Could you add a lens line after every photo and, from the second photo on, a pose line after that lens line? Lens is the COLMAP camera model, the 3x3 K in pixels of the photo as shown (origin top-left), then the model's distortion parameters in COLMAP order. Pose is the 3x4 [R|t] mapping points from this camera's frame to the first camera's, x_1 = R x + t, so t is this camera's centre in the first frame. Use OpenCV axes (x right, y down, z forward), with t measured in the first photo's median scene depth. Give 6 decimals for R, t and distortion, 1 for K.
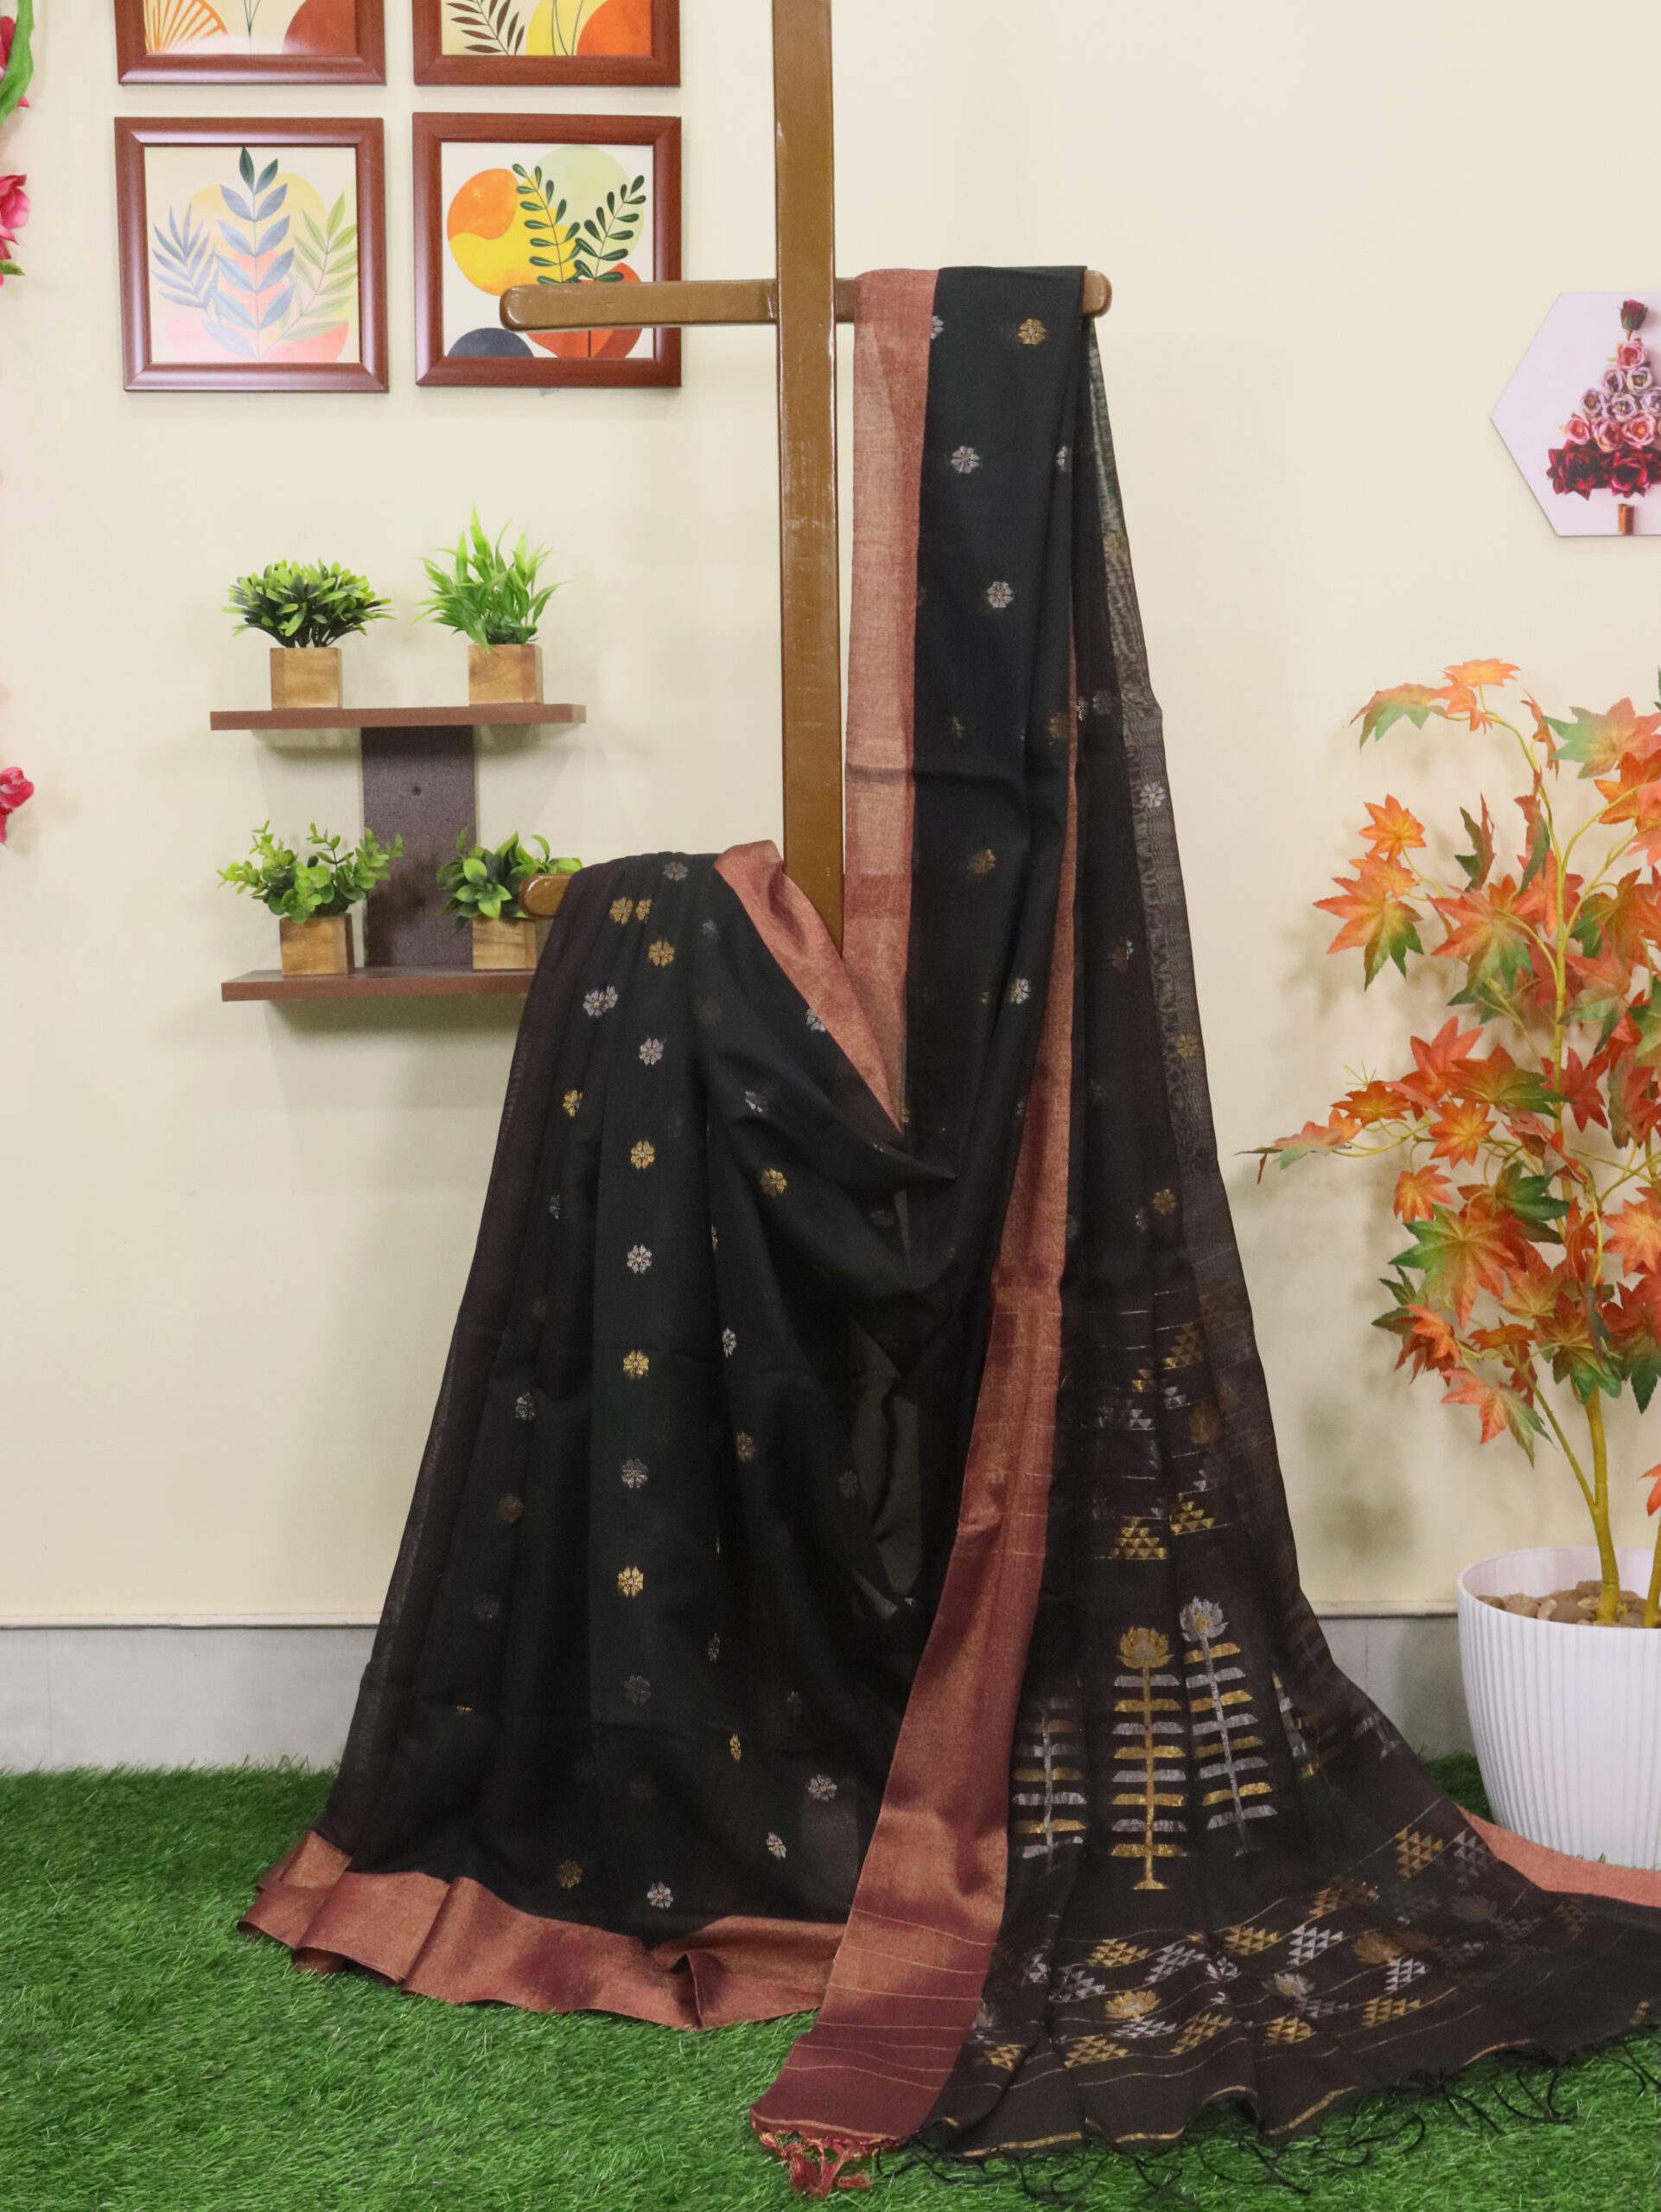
lens RADIAL K [[2976.2, 0, 826.9], [0, 2976.2, 1112.5], [0, 0, 1]] dist [-0.006360, 0.000000]
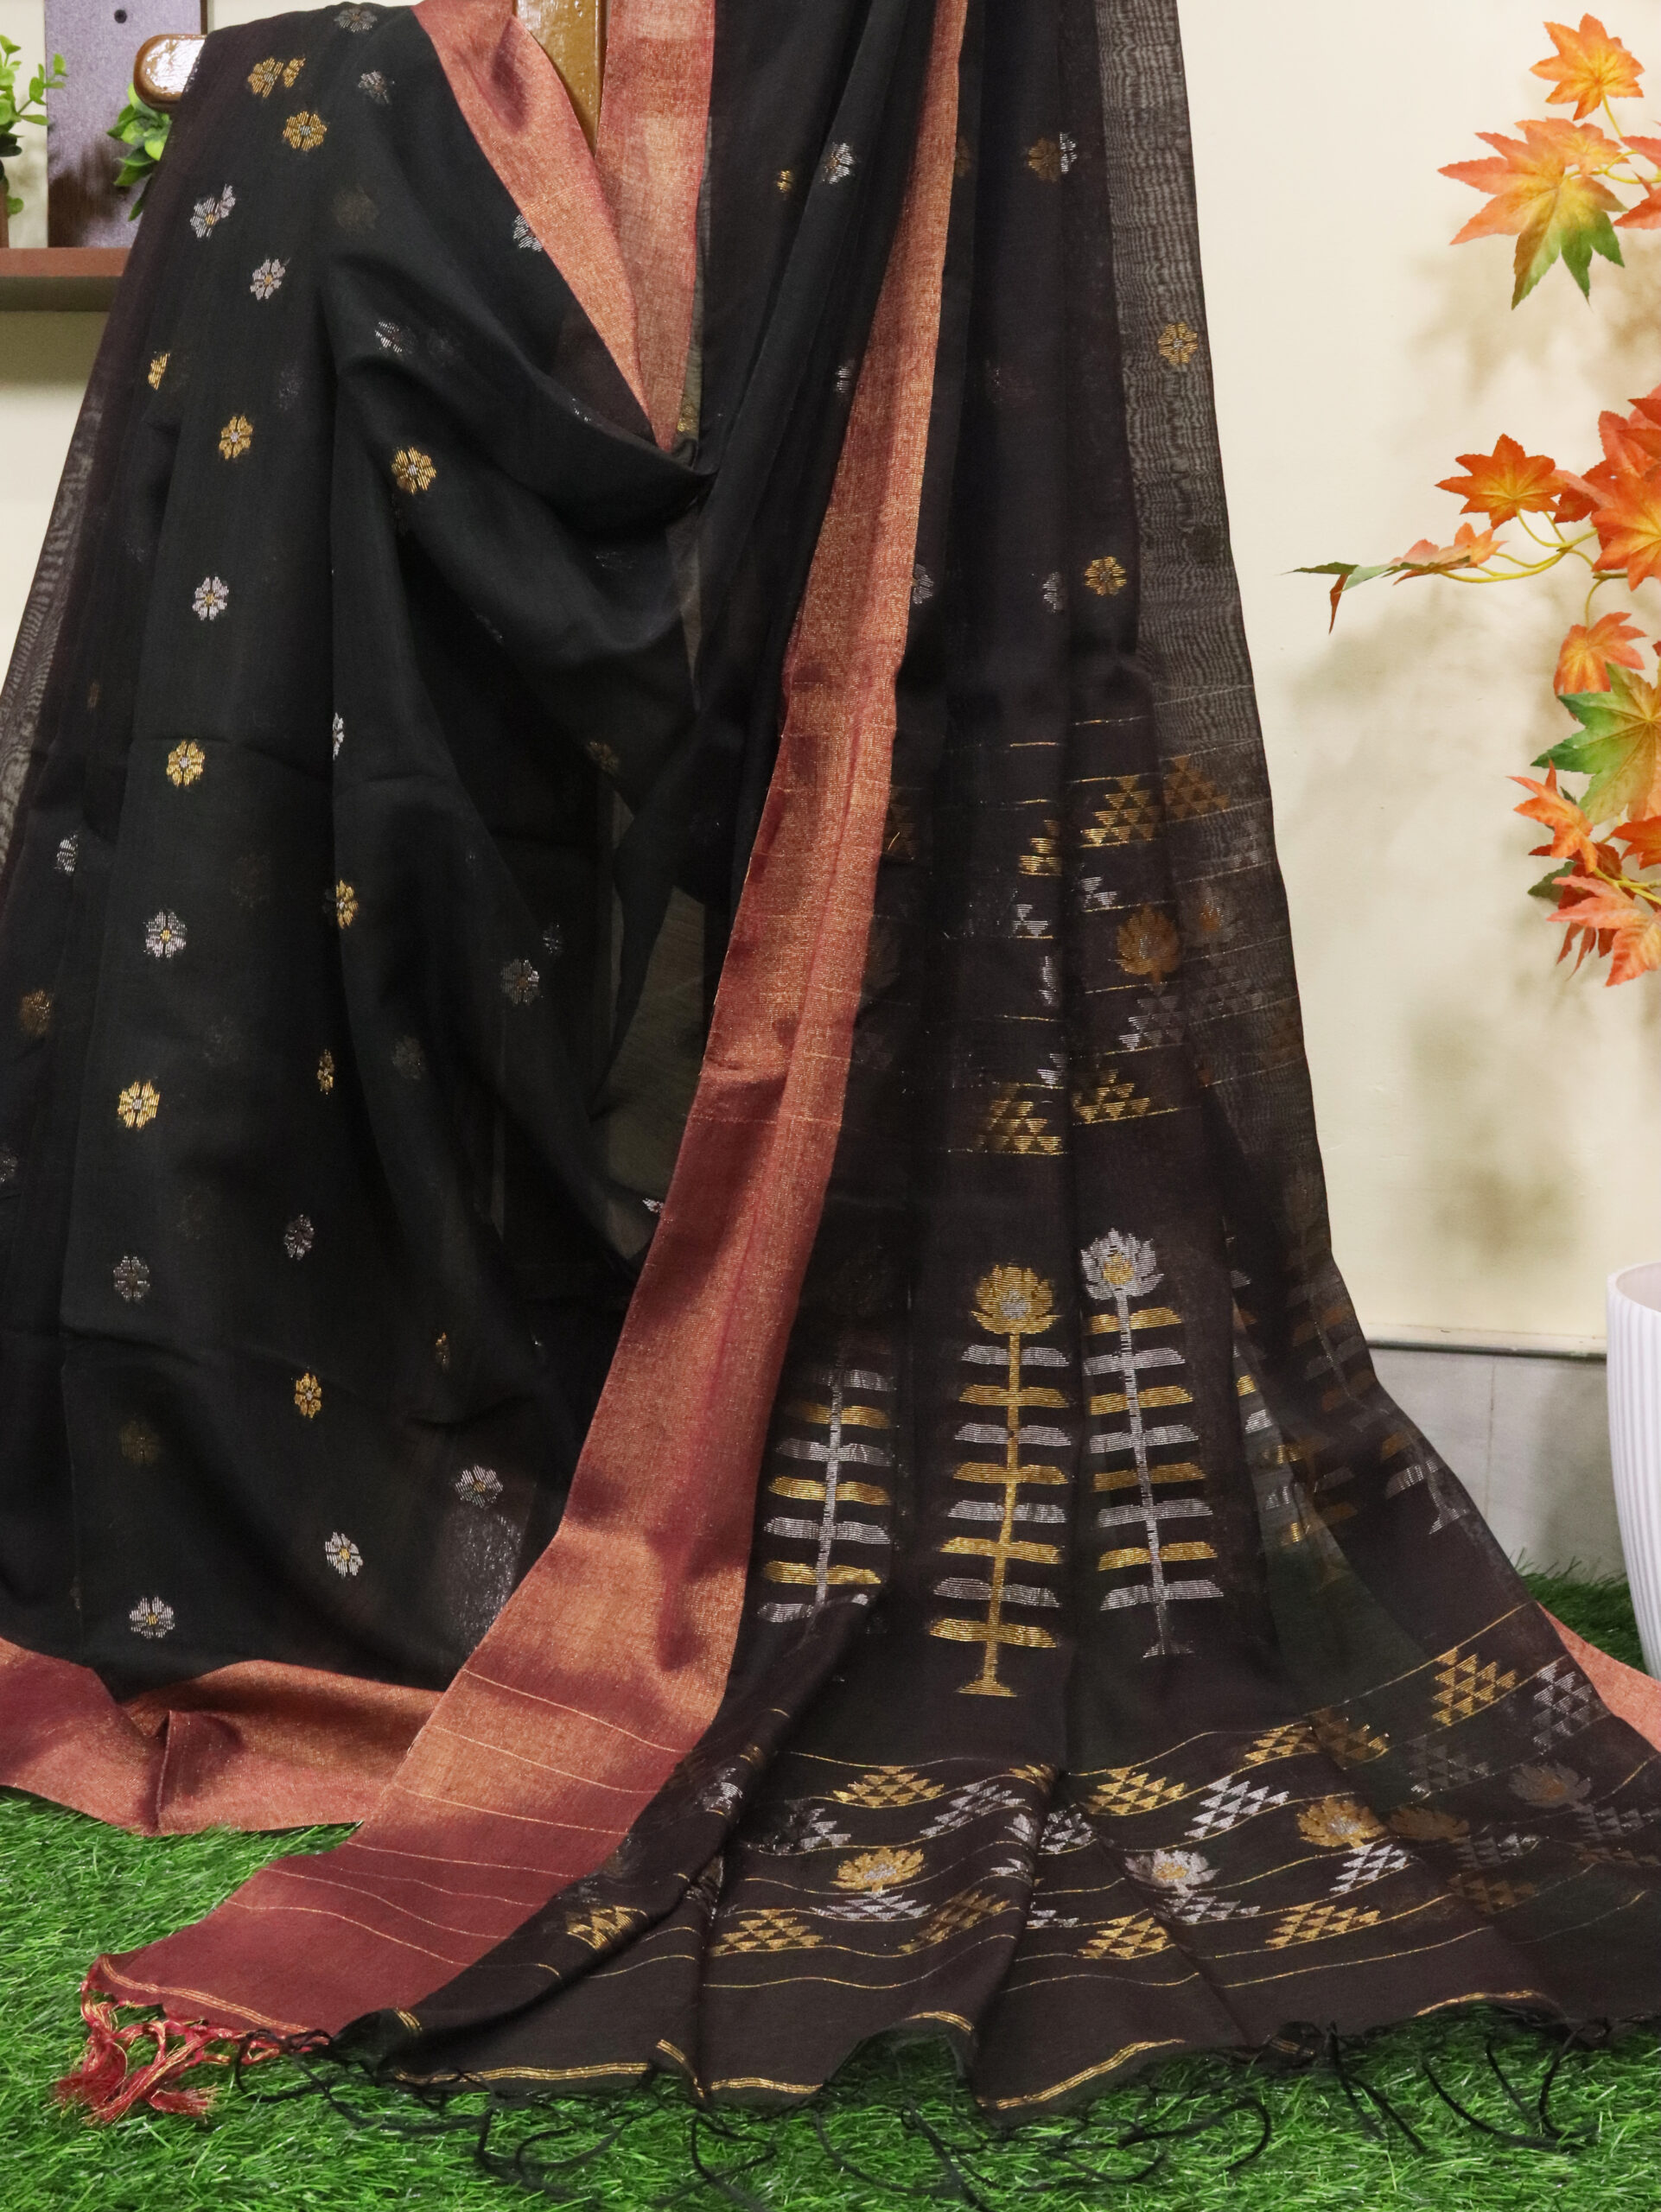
lens RADIAL K [[3048.2, 0, 842.6], [0, 3048.2, 1097.7], [0, 0, 1]] dist [0.010927, 0.000000]
pose [[0.984960, 0.060569, -0.161821, 0.170874], [-0.058821, 0.998147, 0.015575, 0.131906], [0.162464, -0.005823, 0.986697, 0.386019]]
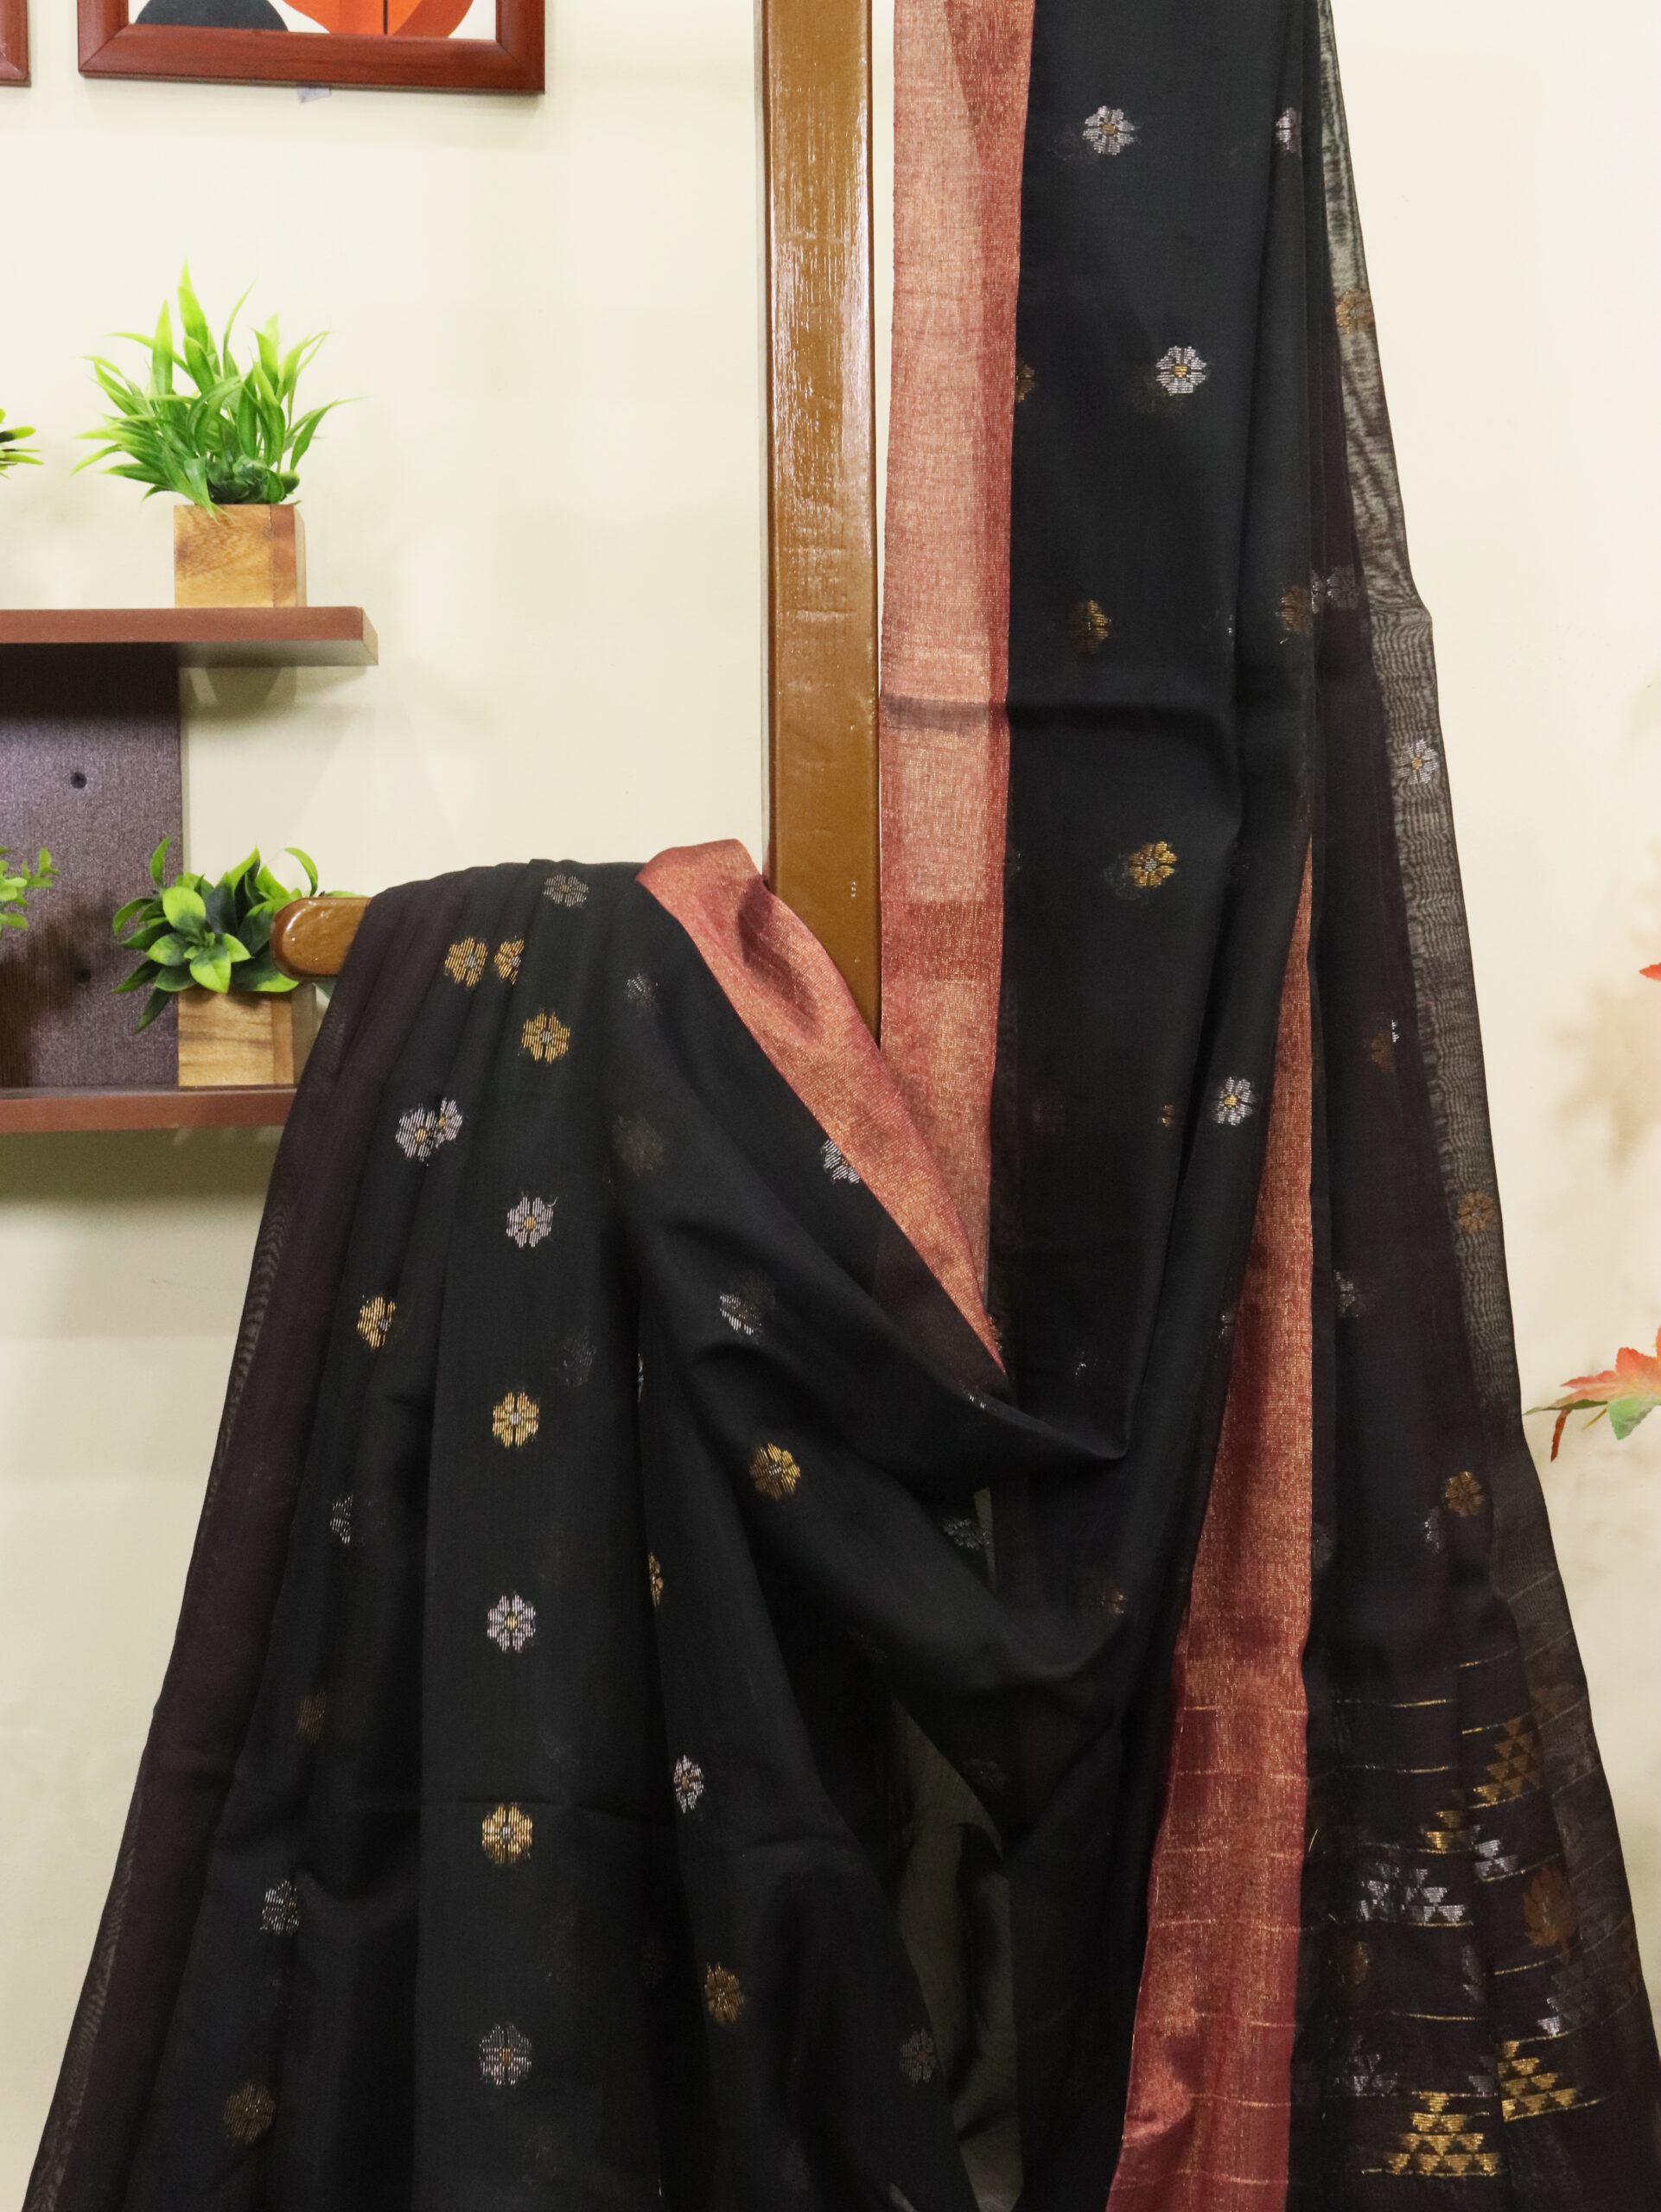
lens RADIAL K [[3283.7, 0, 843.0], [0, 3283.7, 1110.4], [0, 0, 1]] dist [0.037827, 0.000000]
pose [[0.995680, -0.001639, 0.092834, -0.057229], [0.008443, 0.997300, -0.072950, 0.002704], [-0.092464, 0.073419, 0.993006, 0.412956]]
